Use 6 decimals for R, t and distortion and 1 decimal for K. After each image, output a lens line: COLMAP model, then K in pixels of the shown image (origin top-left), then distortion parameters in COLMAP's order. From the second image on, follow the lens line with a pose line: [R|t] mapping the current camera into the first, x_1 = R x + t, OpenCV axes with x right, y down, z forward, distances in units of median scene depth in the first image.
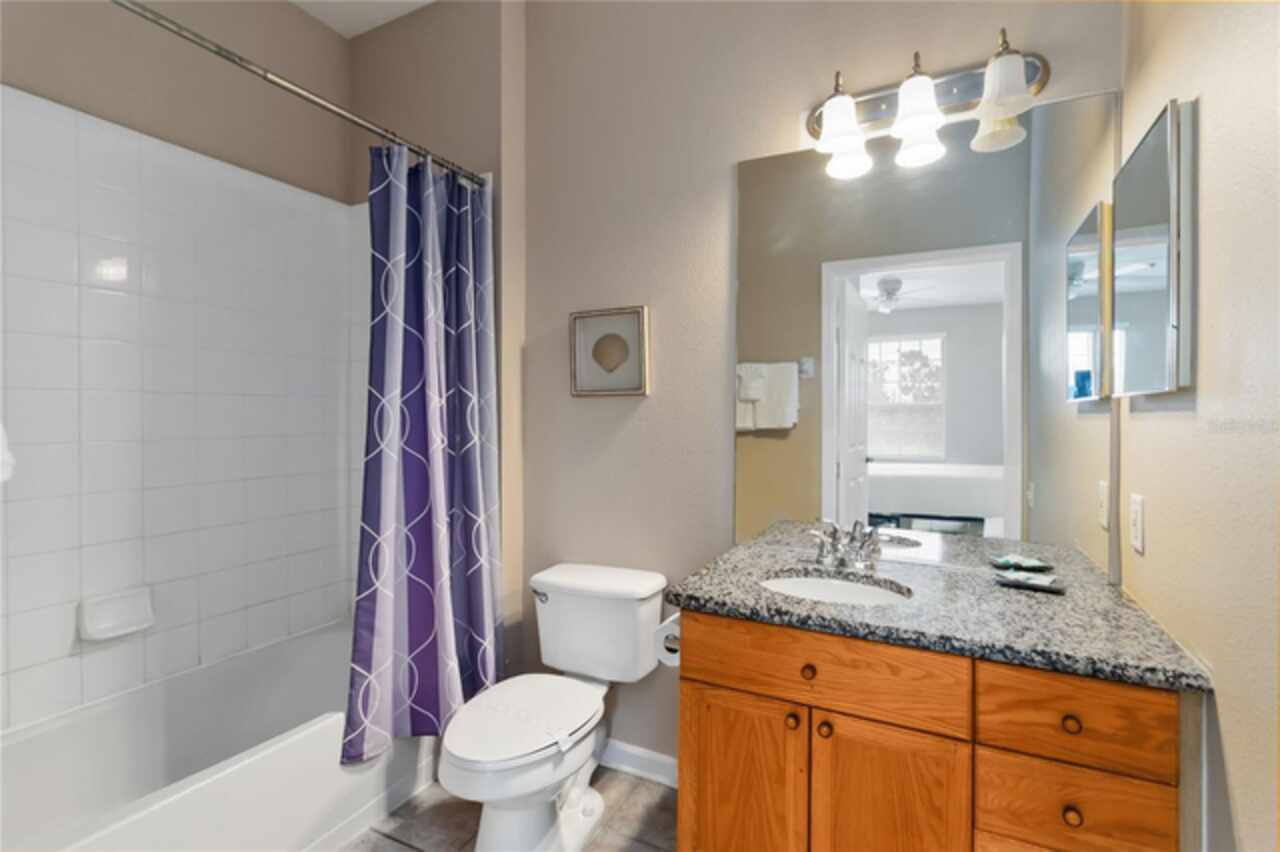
lens RADIAL K [[597.6, 0, 639.5], [0, 597.6, 420.5], [0, 0, 1]] dist [-0.000969, 0.000207]
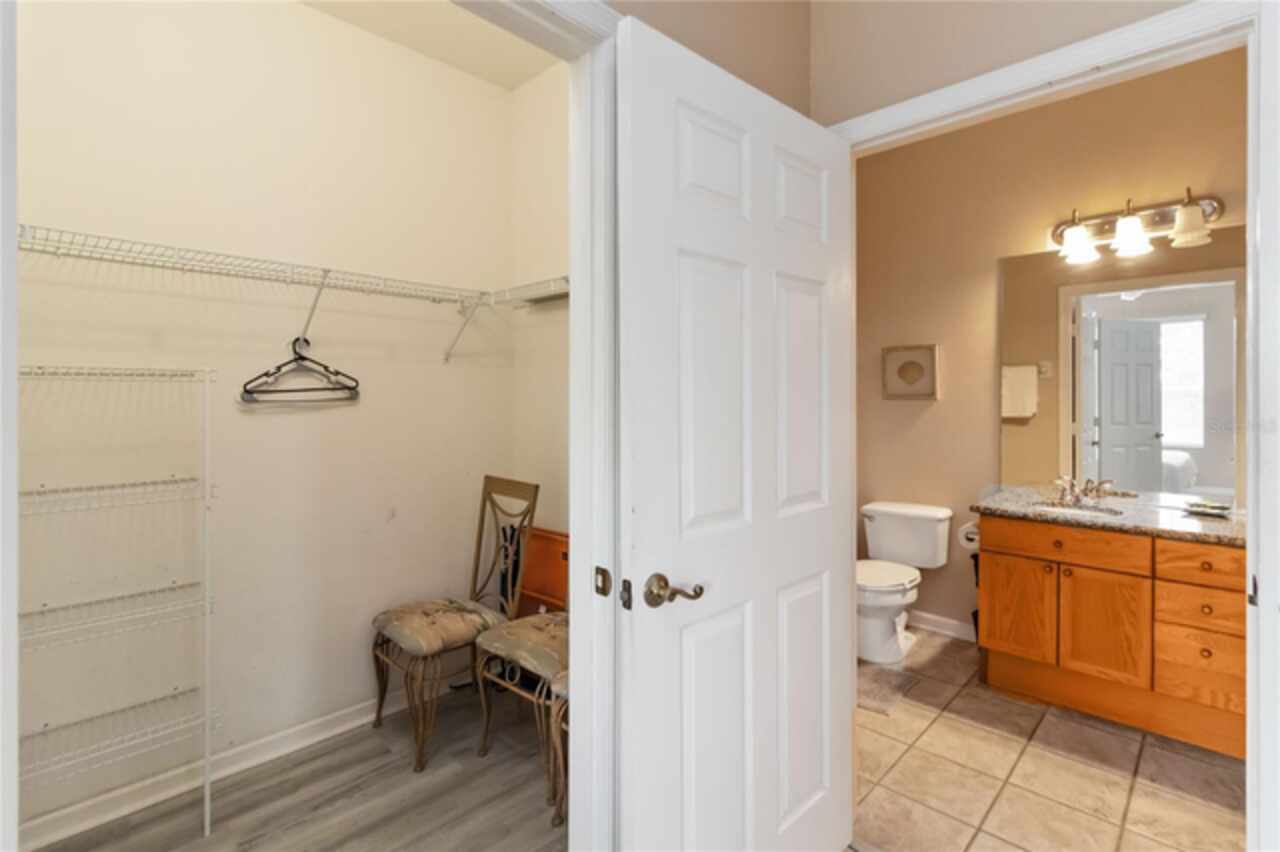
lens RADIAL K [[602.1, 0, 640.2], [0, 602.1, 398.0], [0, 0, 1]] dist [0.003806, 0.001150]
pose [[0.954633, -0.001137, -0.297783, -0.339067], [-0.000249, 0.999989, -0.004616, -0.045360], [0.297785, 0.004481, 0.954622, -1.016852]]
